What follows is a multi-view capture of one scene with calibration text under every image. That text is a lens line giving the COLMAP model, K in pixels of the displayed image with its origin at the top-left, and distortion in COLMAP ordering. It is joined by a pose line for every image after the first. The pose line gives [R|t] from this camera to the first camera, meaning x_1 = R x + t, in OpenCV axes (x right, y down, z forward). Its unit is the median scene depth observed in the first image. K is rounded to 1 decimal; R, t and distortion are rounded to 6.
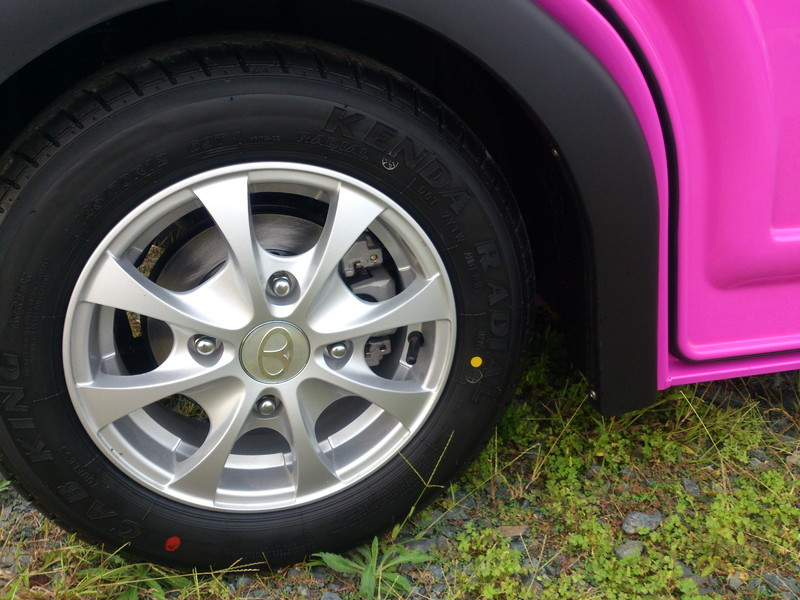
lens RADIAL K [[772.3, 0, 400.0], [0, 772.3, 300.0], [0, 0, 1]] dist [0.208051, -0.549264]
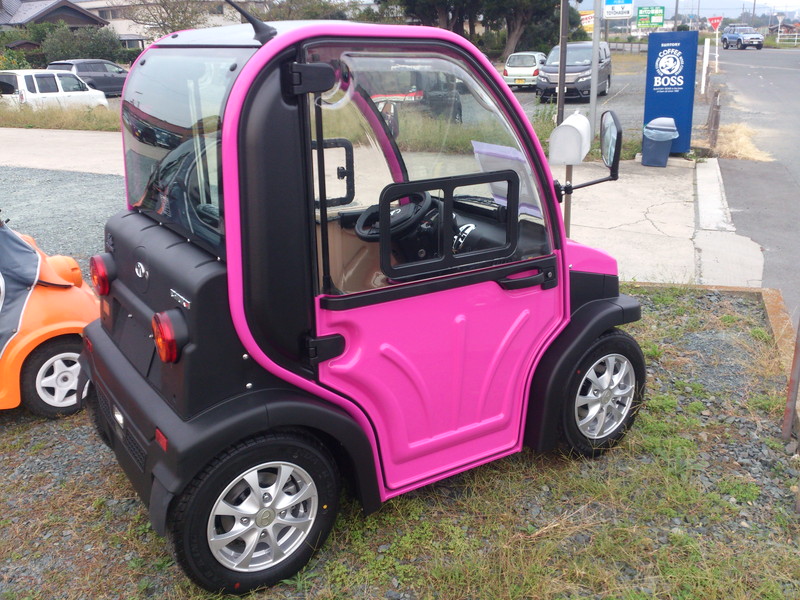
lens RADIAL K [[772.3, 0, 400.0], [0, 772.3, 300.0], [0, 0, 1]] dist [0.208051, -0.549264]
pose [[0.951309, -0.114072, 0.286354, -0.436817], [0.140283, 0.987440, -0.072686, -0.487215], [-0.274466, 0.109318, 0.955363, -2.265258]]
